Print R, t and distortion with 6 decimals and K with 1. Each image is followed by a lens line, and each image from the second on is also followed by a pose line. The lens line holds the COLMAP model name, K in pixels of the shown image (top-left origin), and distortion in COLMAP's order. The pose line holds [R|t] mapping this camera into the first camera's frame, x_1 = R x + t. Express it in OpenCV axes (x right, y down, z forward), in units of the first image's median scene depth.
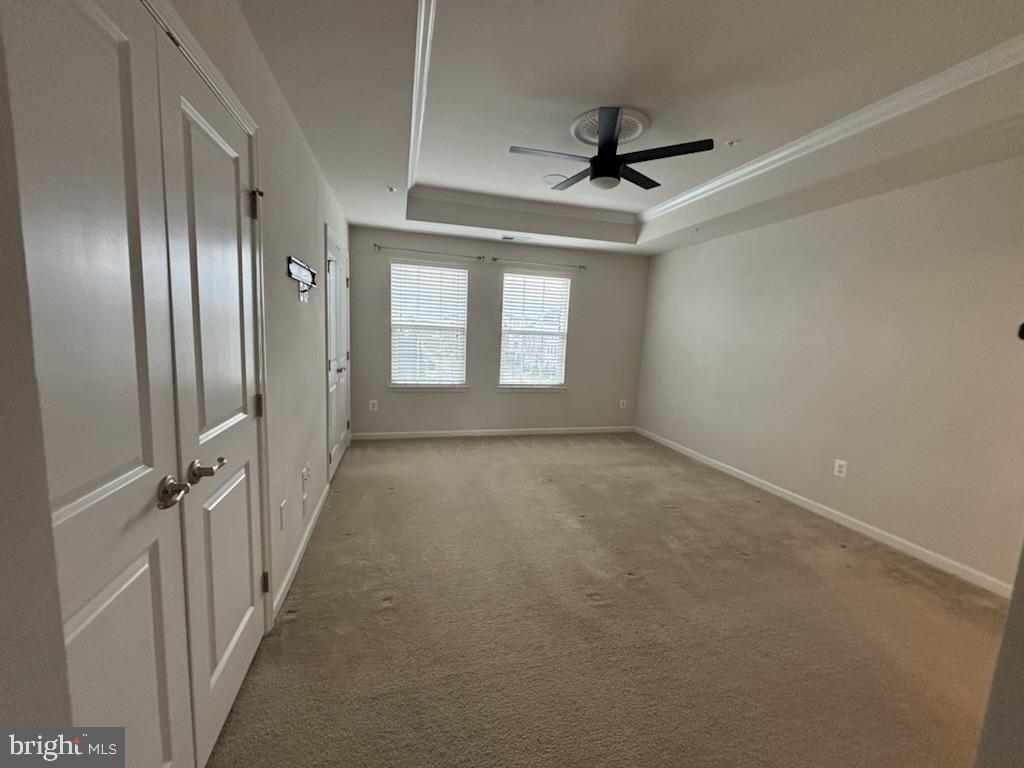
lens RADIAL K [[410.5, 0, 513.8], [0, 410.5, 385.6], [0, 0, 1]] dist [0.002765, -0.001065]
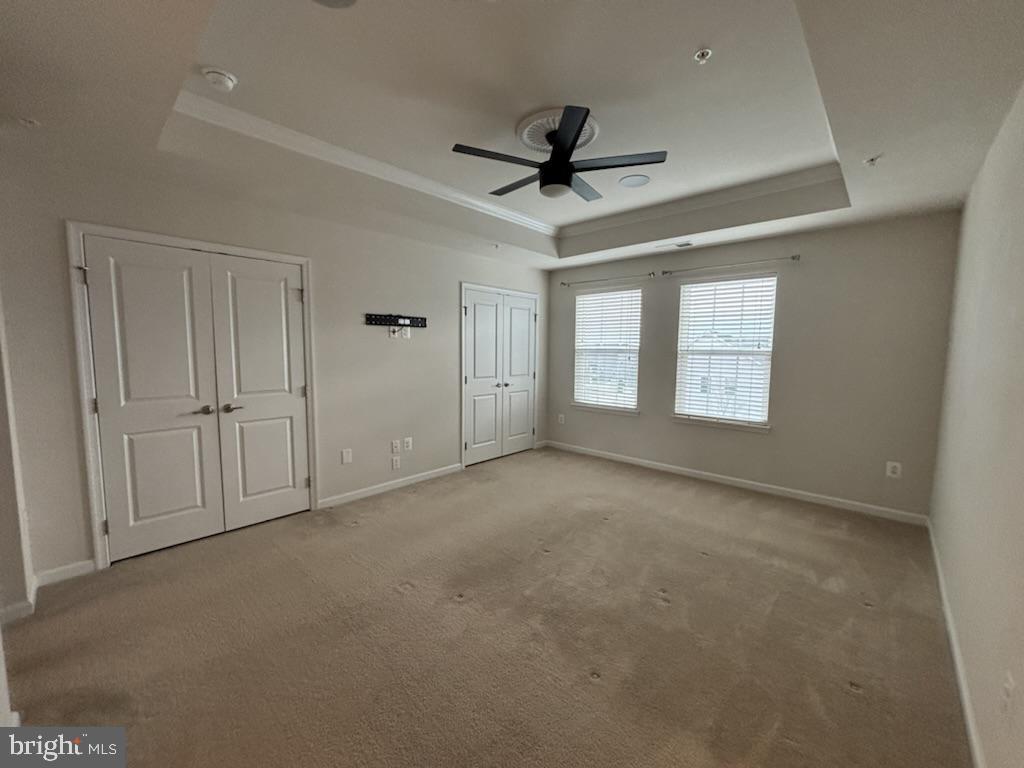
lens RADIAL K [[410.5, 0, 512.9], [0, 410.5, 384.9], [0, 0, 1]] dist [0.002765, -0.001065]
pose [[0.525033, 0.040193, -0.850132, 0.544128], [-0.094146, 0.995497, -0.011078, -0.020412], [0.845859, 0.085853, 0.526453, 0.257630]]
